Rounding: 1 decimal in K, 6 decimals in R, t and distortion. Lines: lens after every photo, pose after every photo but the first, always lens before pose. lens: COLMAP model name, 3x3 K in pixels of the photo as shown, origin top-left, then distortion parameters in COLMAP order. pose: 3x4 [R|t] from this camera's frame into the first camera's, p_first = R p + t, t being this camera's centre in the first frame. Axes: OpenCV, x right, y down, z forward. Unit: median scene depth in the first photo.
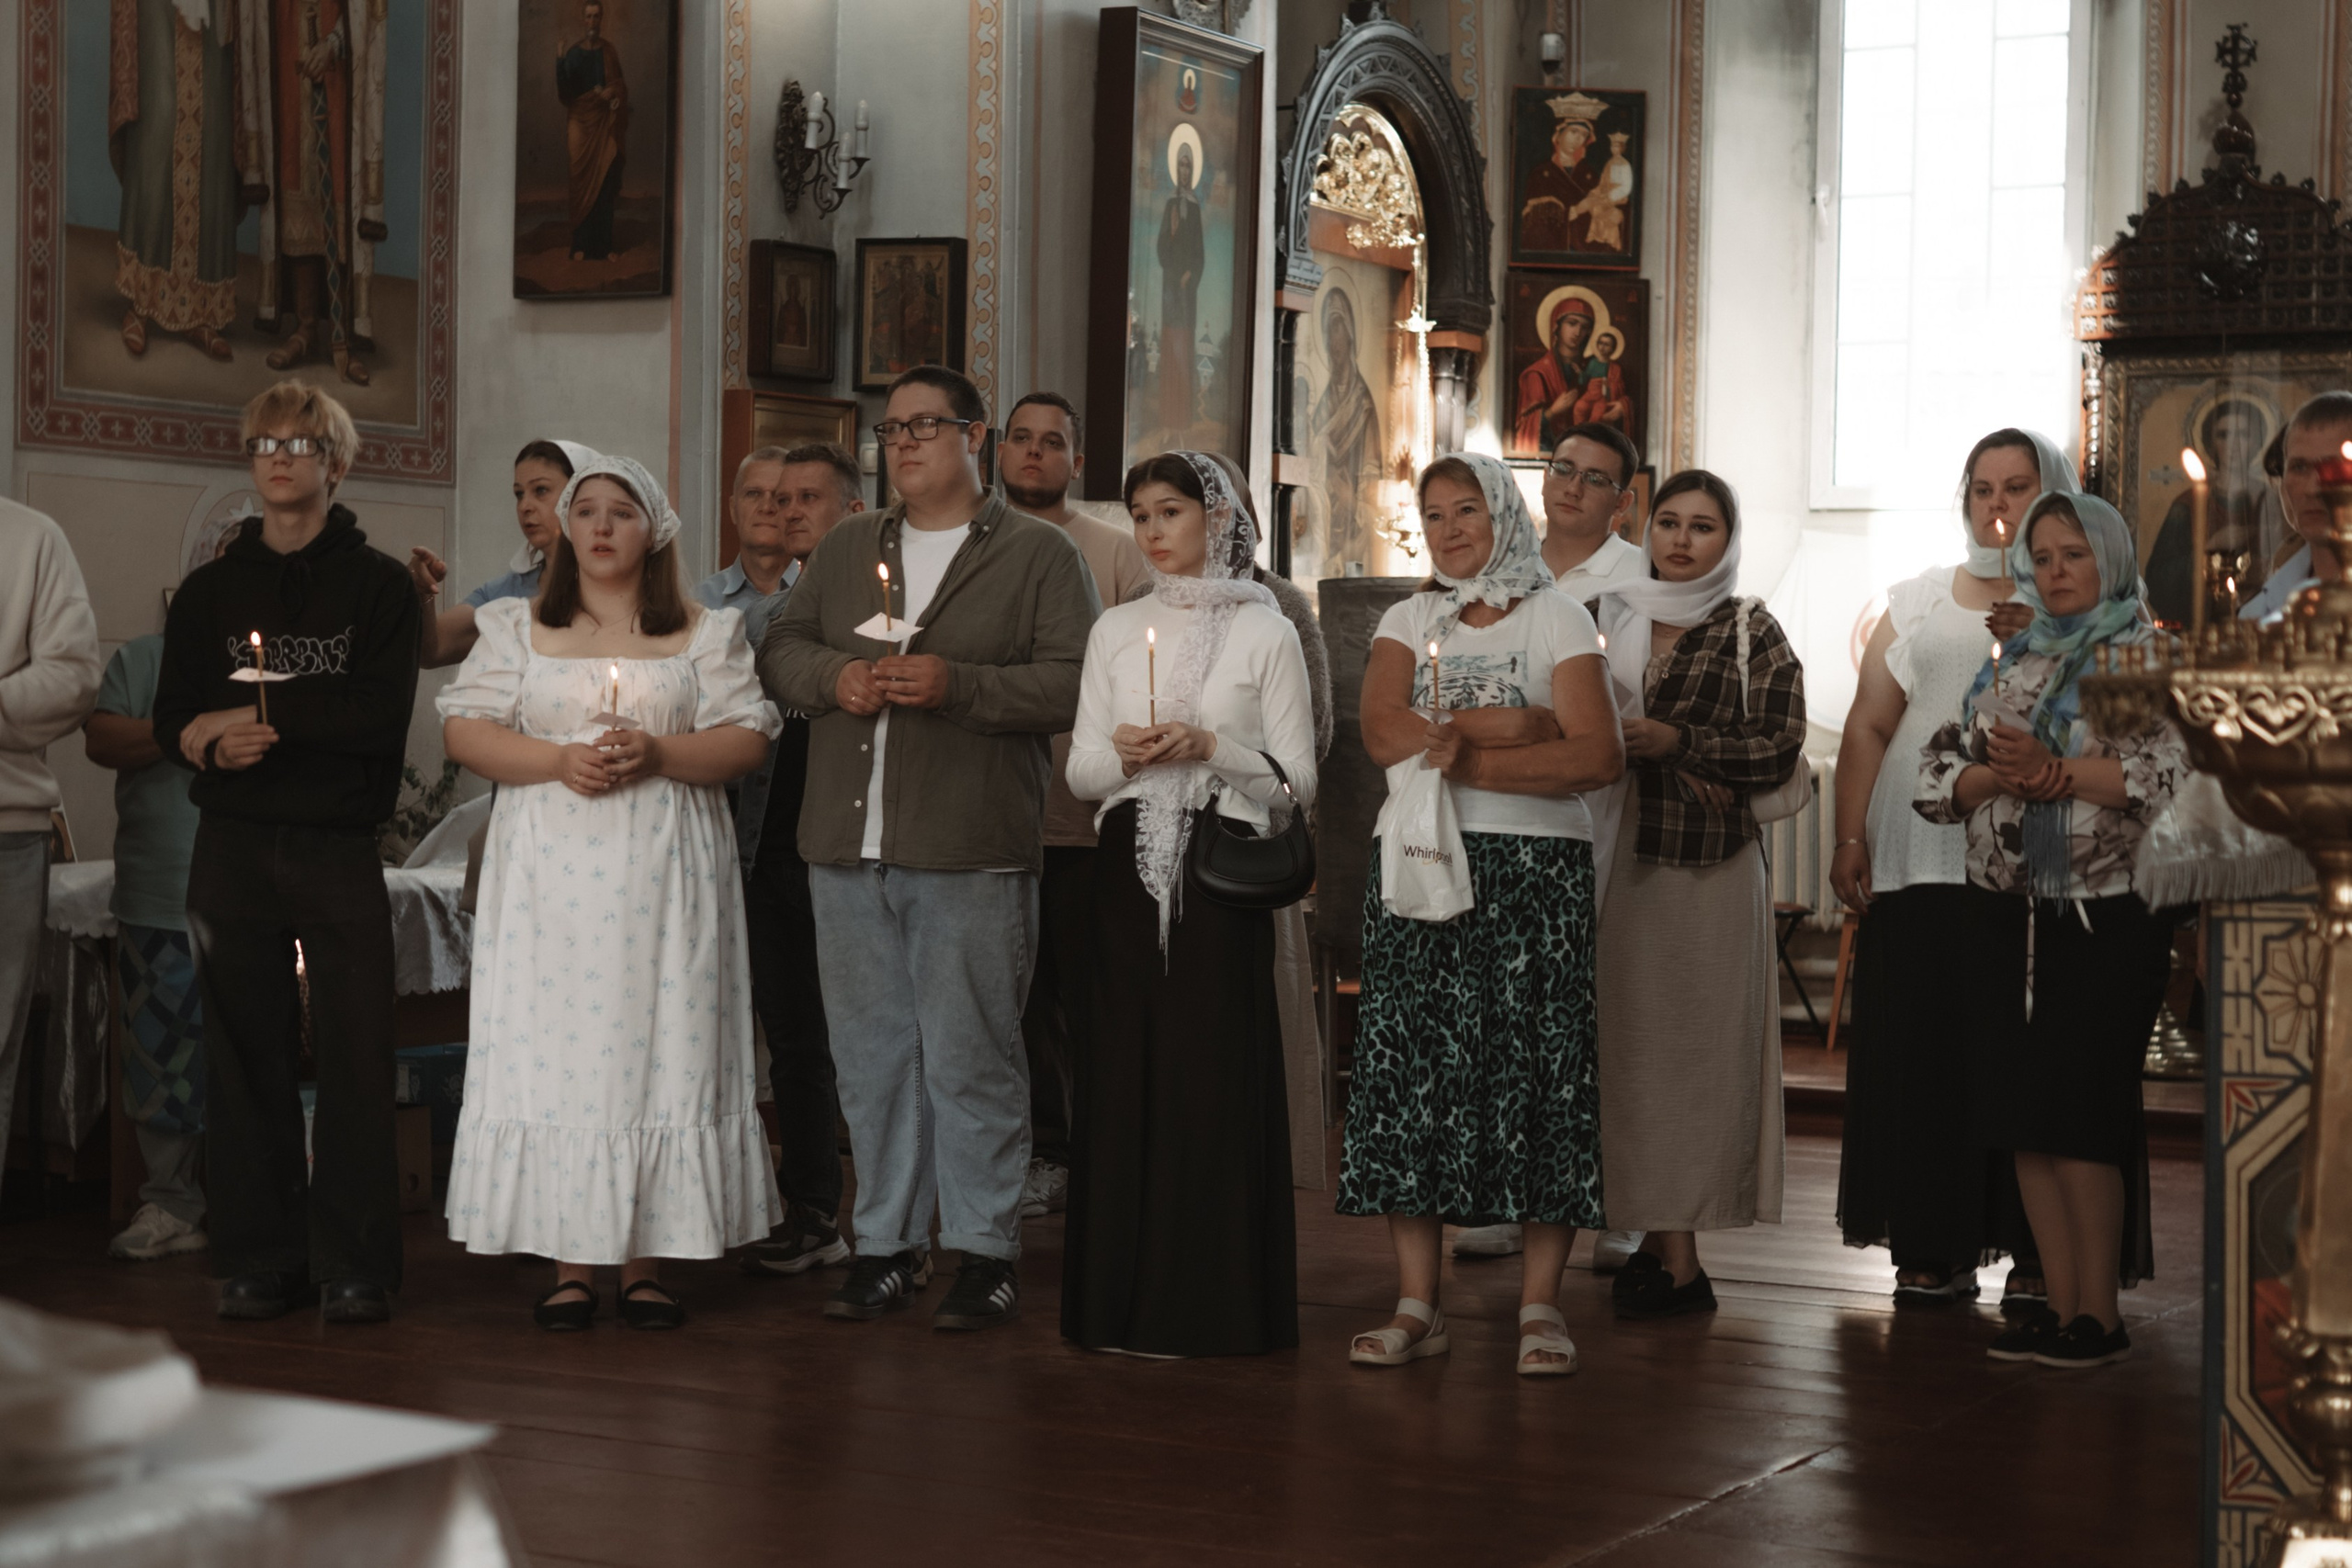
lens RADIAL K [[3950.4, 0, 1135.2], [0, 3950.4, 877.9], [0, 0, 1]] dist [-0.028863, 0.038405]
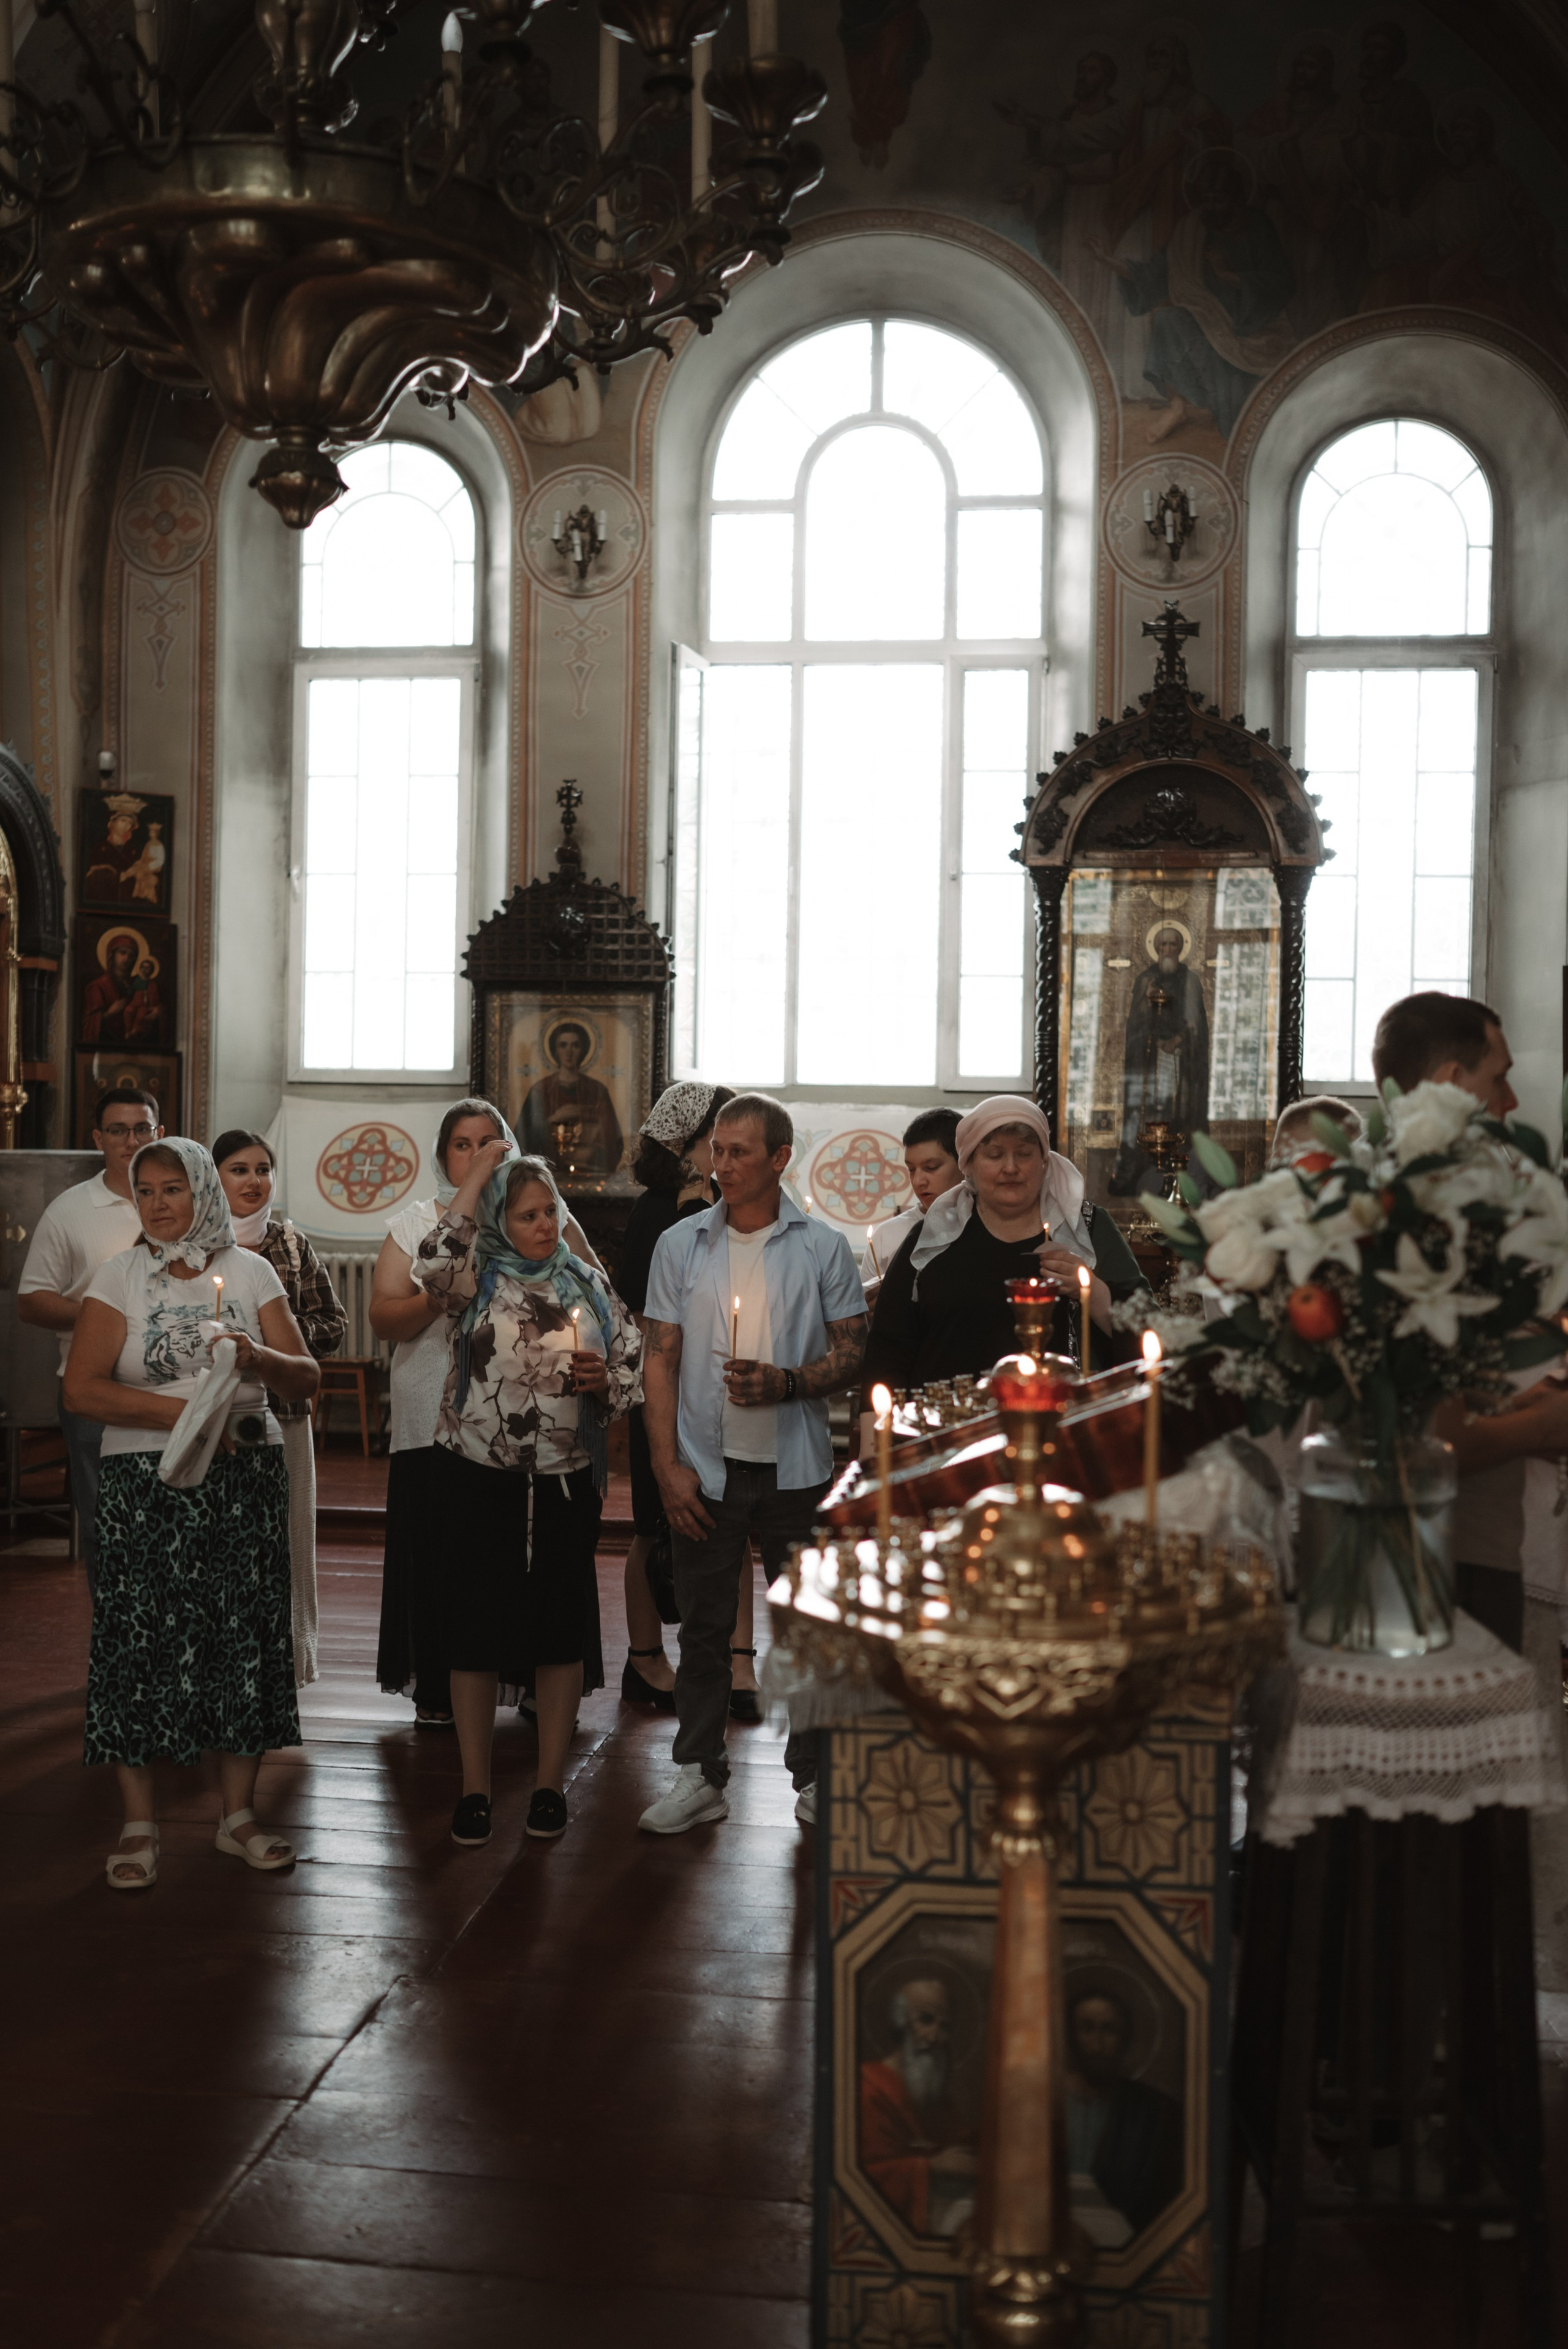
lens RADIAL K [[2272.7, 0, 783.1], [0, 2272.7, 1180.5], [0, 0, 1]] dist [-0.008914, 0.015528]
pose [[0.920112, -0.003640, 0.391639, 0.008966], [0.010318, 0.999835, -0.014948, -0.053882], [-0.391520, 0.017795, 0.919998, 0.178720]]
